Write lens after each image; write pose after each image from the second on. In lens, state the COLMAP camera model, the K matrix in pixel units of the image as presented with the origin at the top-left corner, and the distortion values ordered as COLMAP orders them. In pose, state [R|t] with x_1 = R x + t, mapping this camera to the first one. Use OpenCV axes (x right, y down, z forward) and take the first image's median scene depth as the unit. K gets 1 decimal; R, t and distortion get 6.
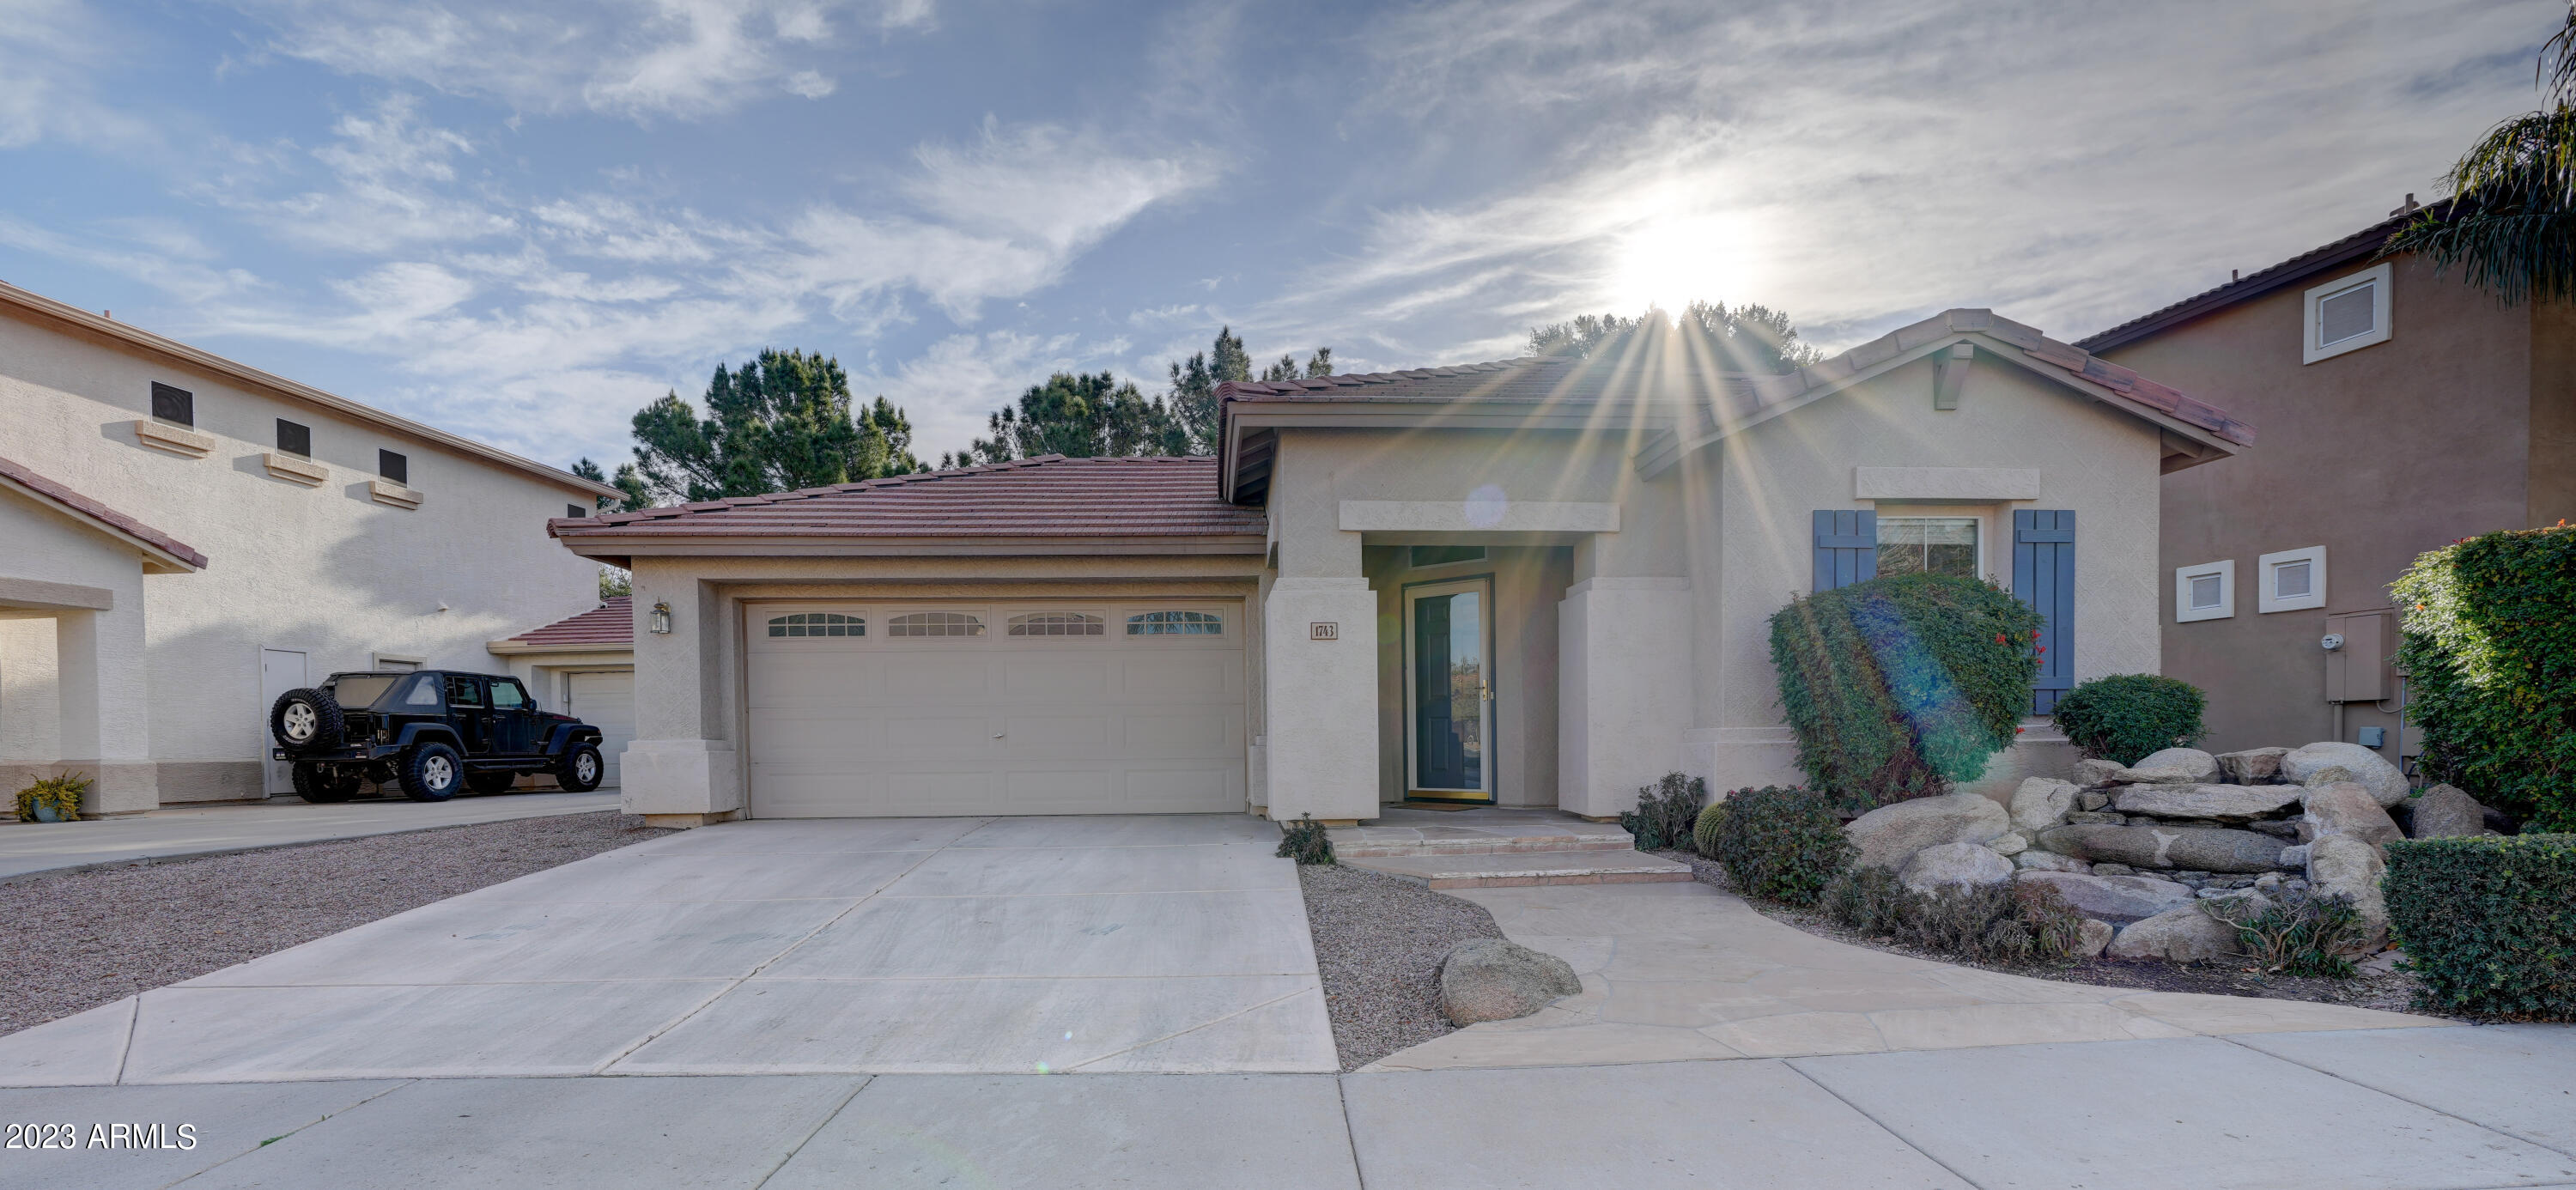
lens RADIAL K [[1561.0, 0, 1288.0], [0, 1561.0, 595.0], [0, 0, 1]] dist [0.000855, 0.000675]
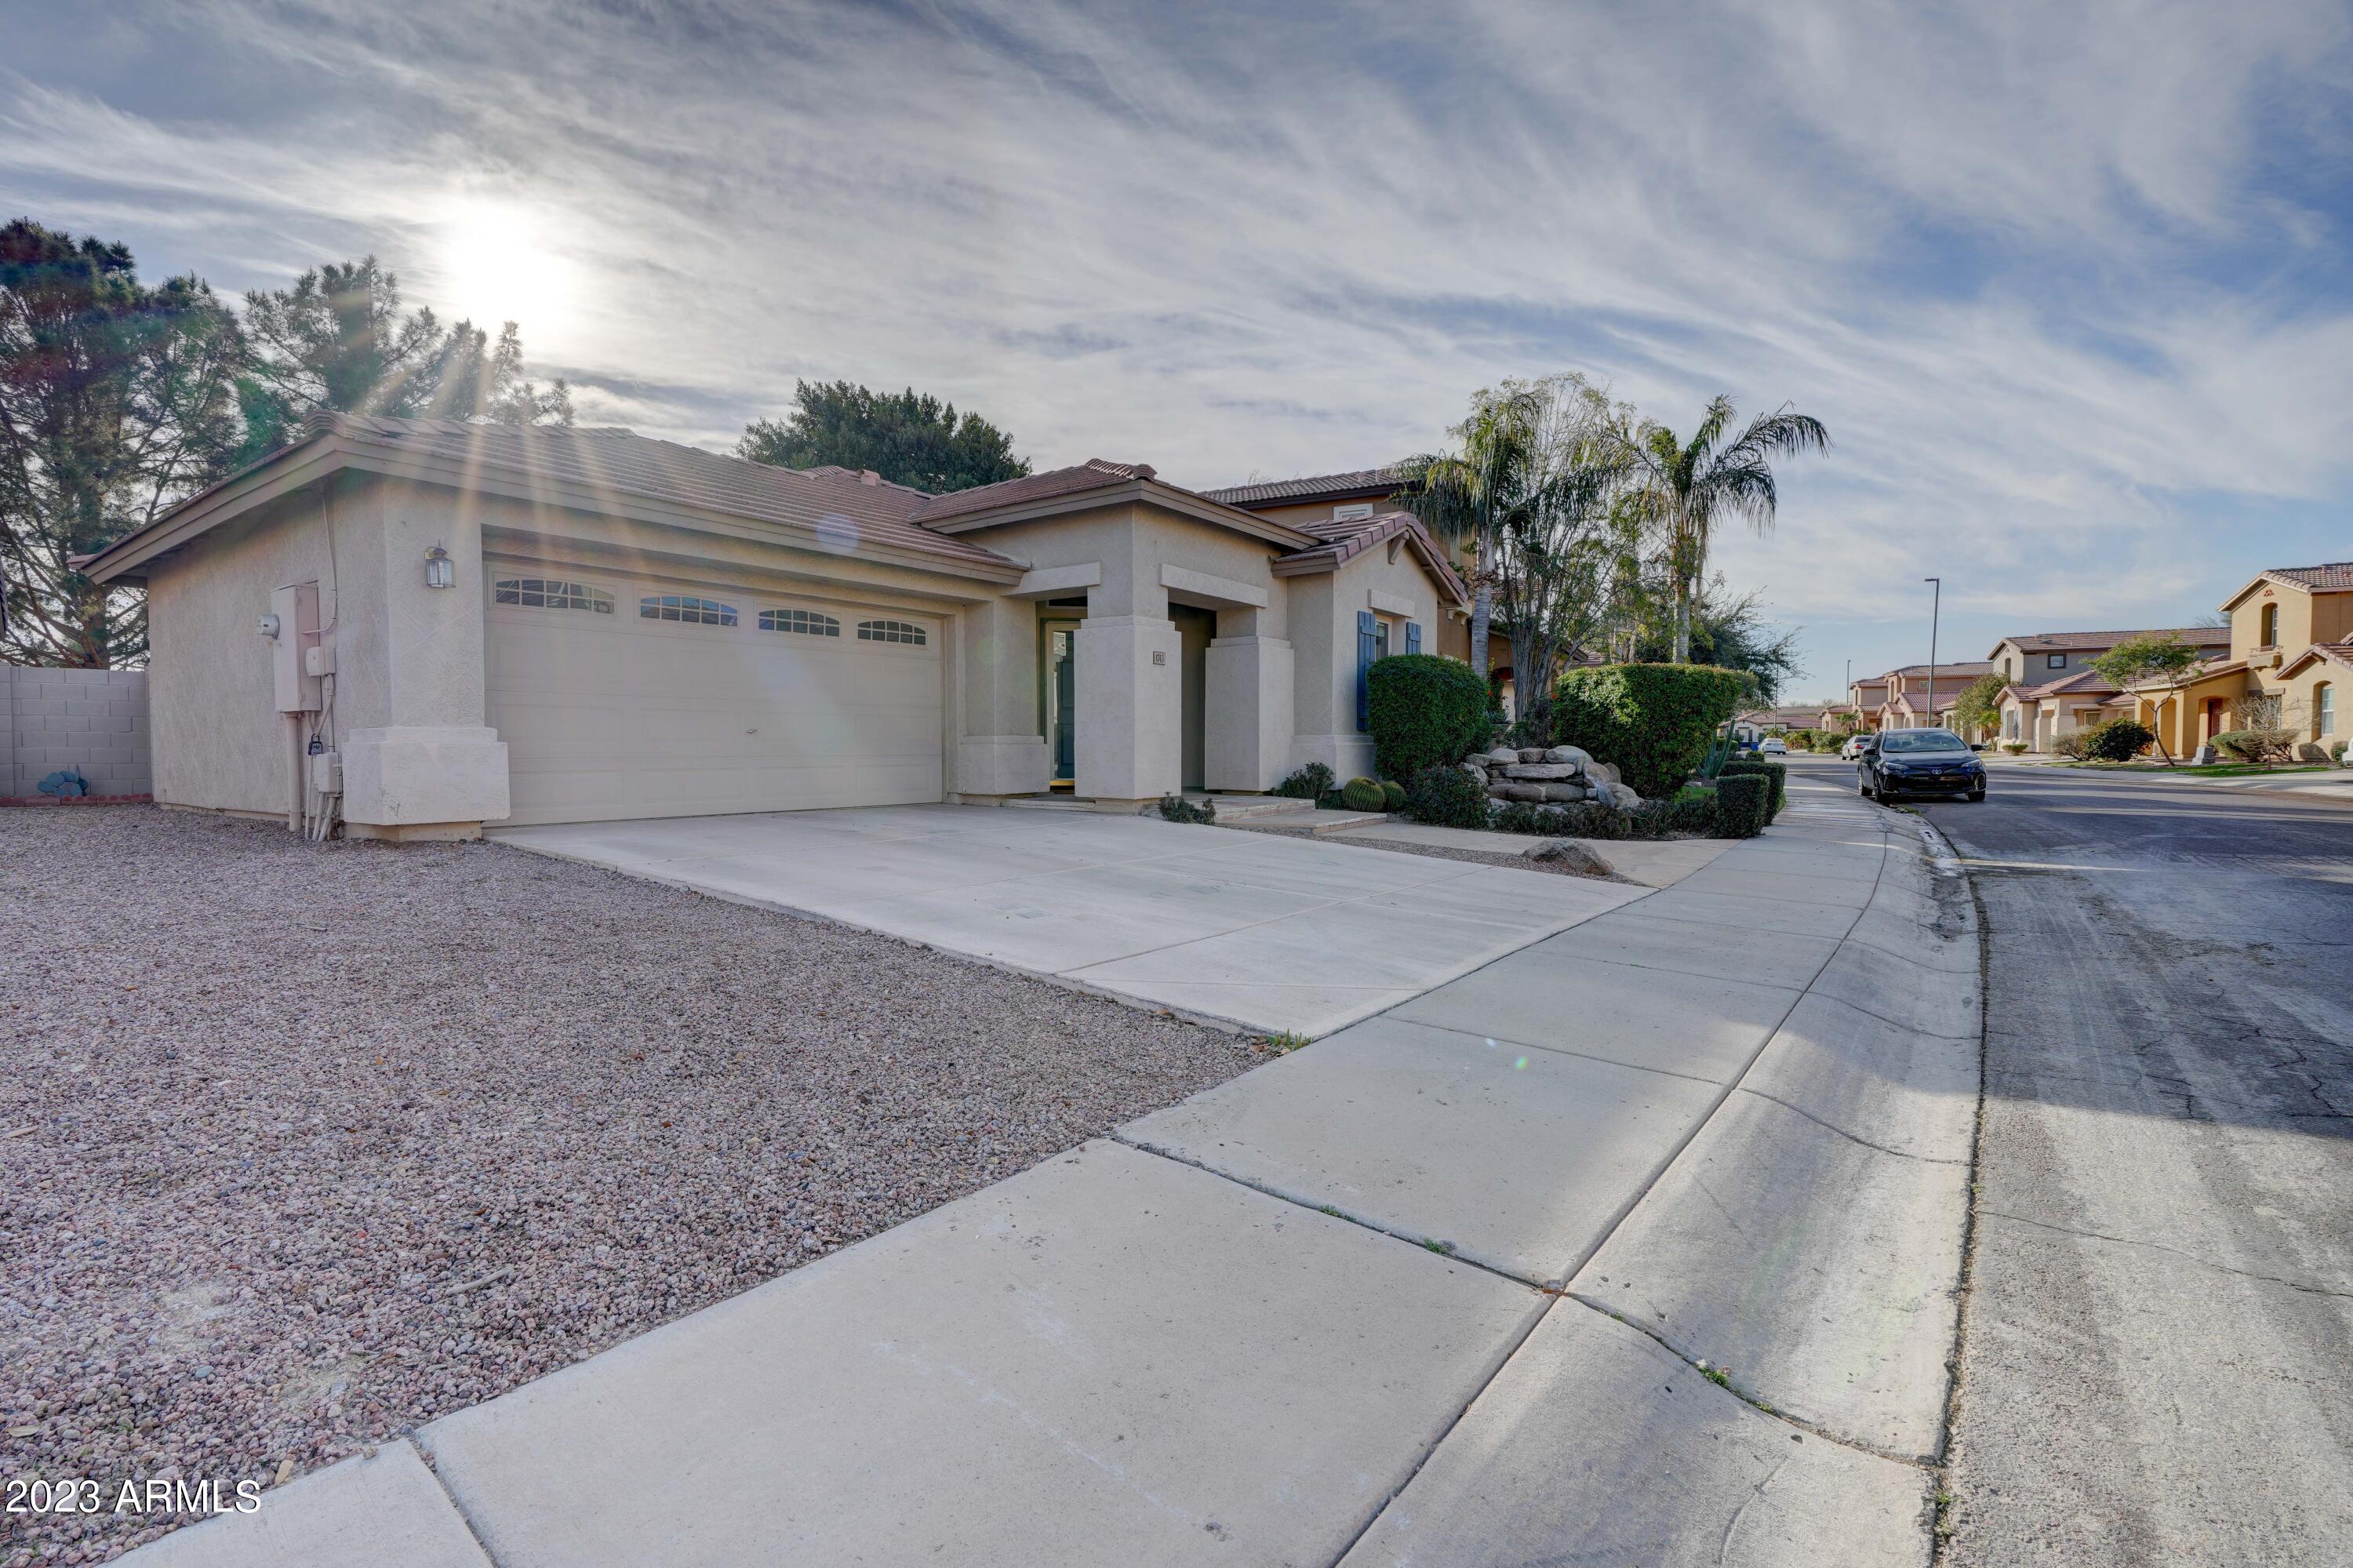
lens RADIAL K [[1053.2, 0, 1176.5], [0, 1053.2, 784.0], [0, 0, 1]] dist [-0.000300, 0.001198]
pose [[0.537107, -0.049206, 0.842078, -0.164280], [-0.107782, 0.986111, 0.126369, 0.002529], [-0.836600, -0.158634, 0.524344, 0.107080]]
